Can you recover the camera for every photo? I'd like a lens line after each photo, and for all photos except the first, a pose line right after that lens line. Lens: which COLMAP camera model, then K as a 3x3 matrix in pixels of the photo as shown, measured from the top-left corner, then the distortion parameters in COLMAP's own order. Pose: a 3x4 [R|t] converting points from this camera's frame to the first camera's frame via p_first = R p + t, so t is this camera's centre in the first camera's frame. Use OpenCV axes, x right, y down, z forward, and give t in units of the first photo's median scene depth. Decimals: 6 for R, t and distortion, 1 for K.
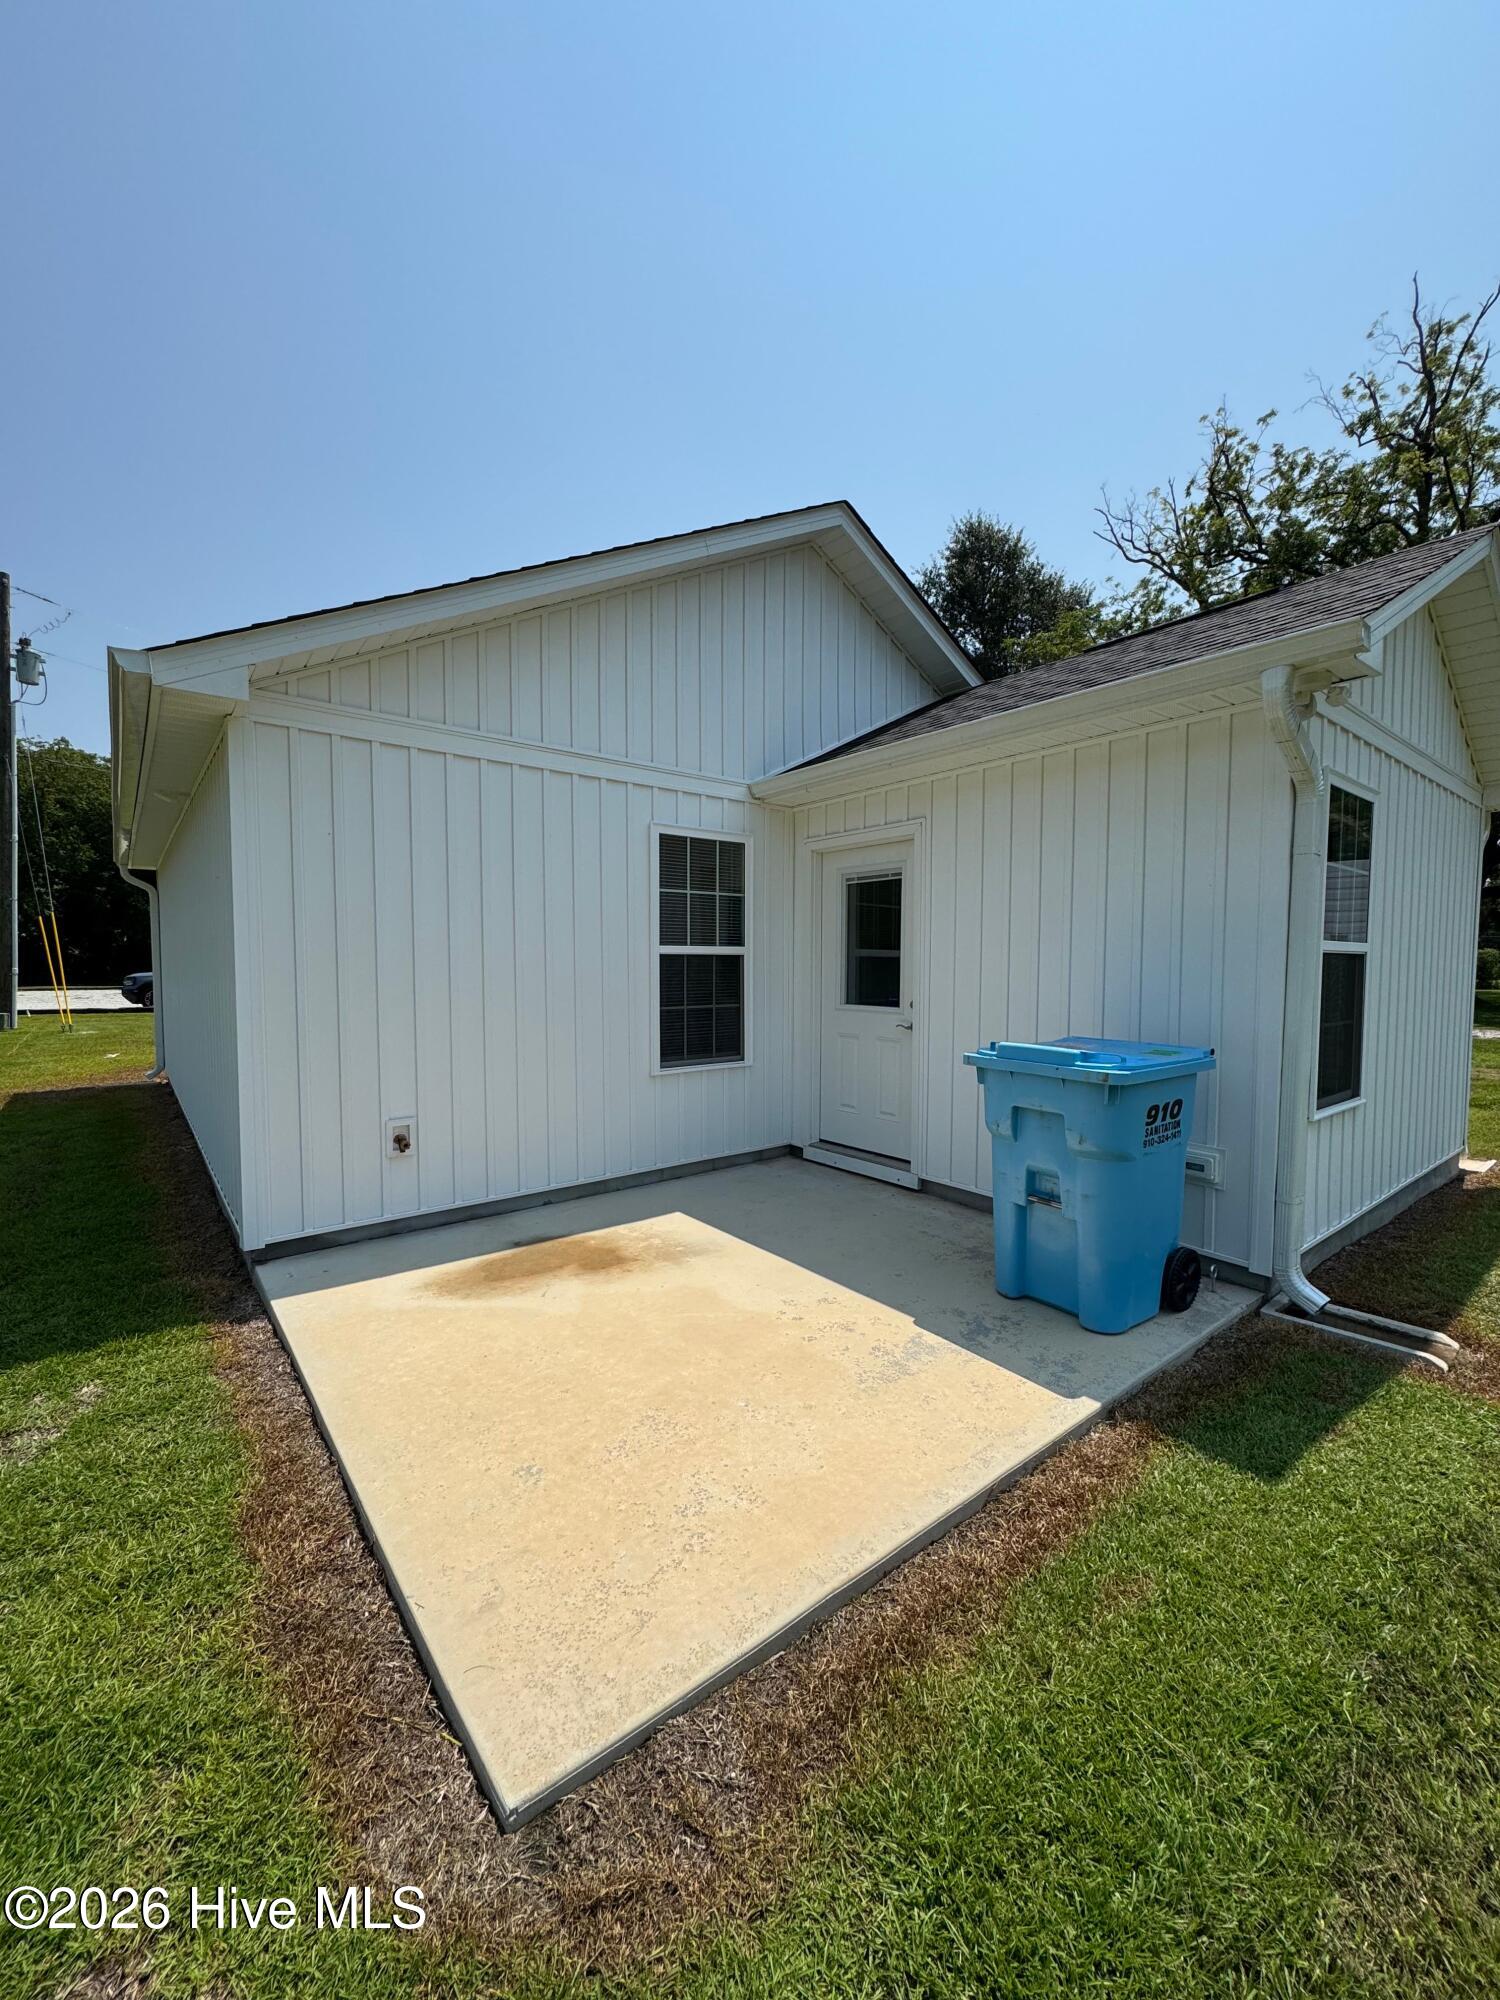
lens RADIAL K [[797.7, 0, 743.5], [0, 797.7, 1000.7], [0, 0, 1]] dist [-0.005575, 0.000642]
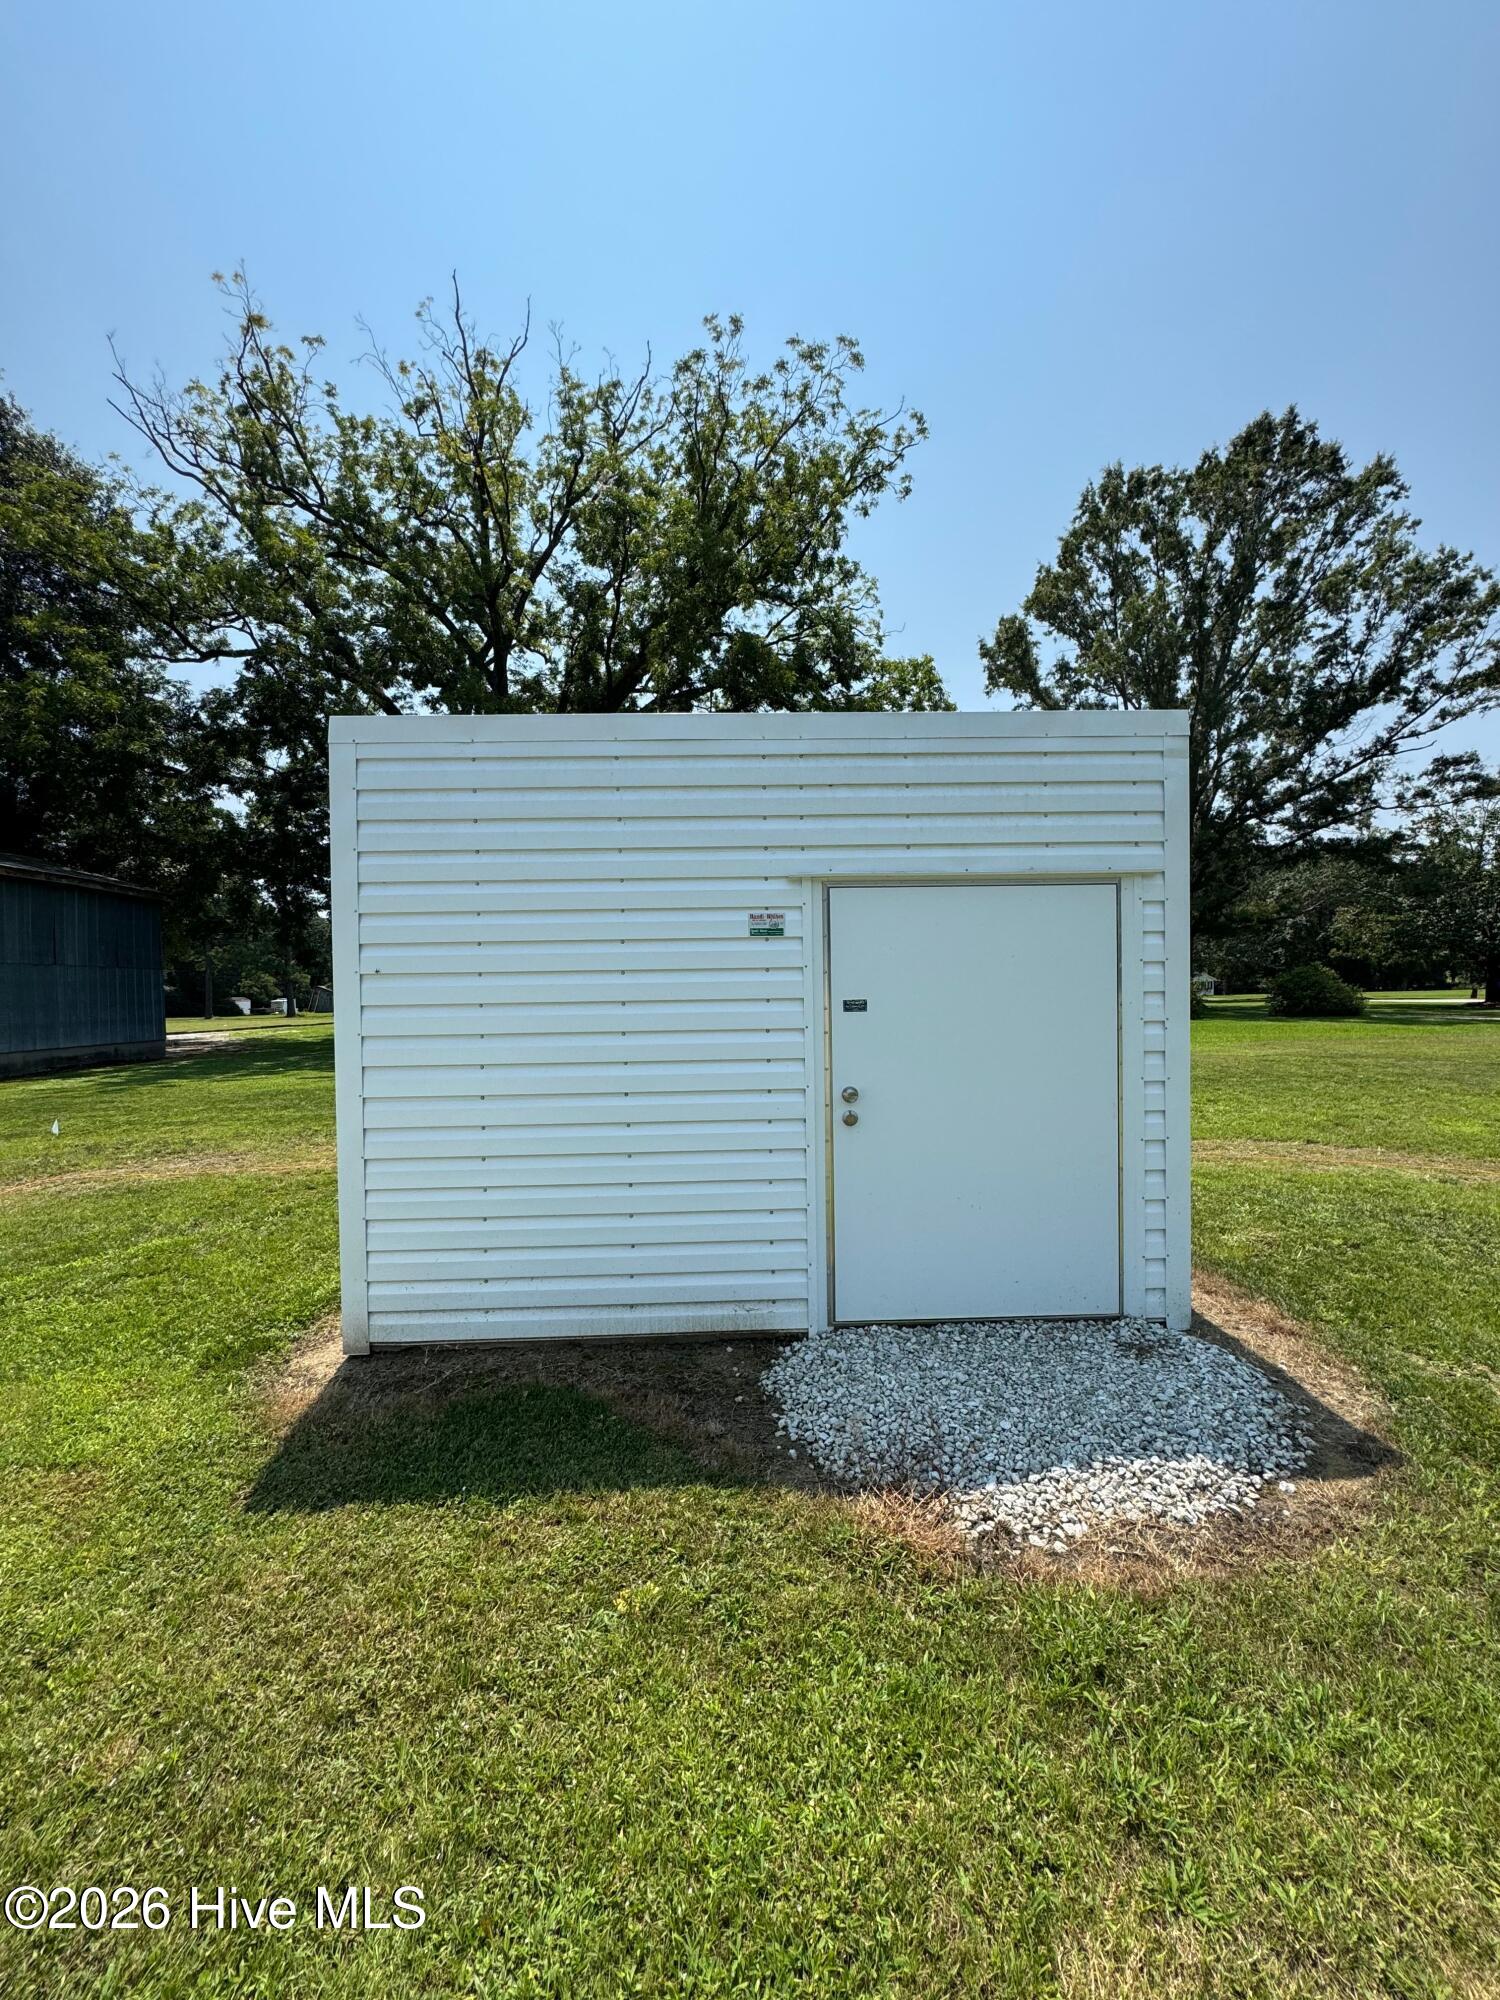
lens RADIAL K [[797.7, 0, 750.9], [0, 797.7, 999.3], [0, 0, 1]] dist [-0.005575, 0.000642]
pose [[0.595379, -0.025970, 0.803025, 1.886487], [0.061383, 0.998027, -0.013234, -0.061797], [-0.801096, 0.057171, 0.595799, 1.357122]]
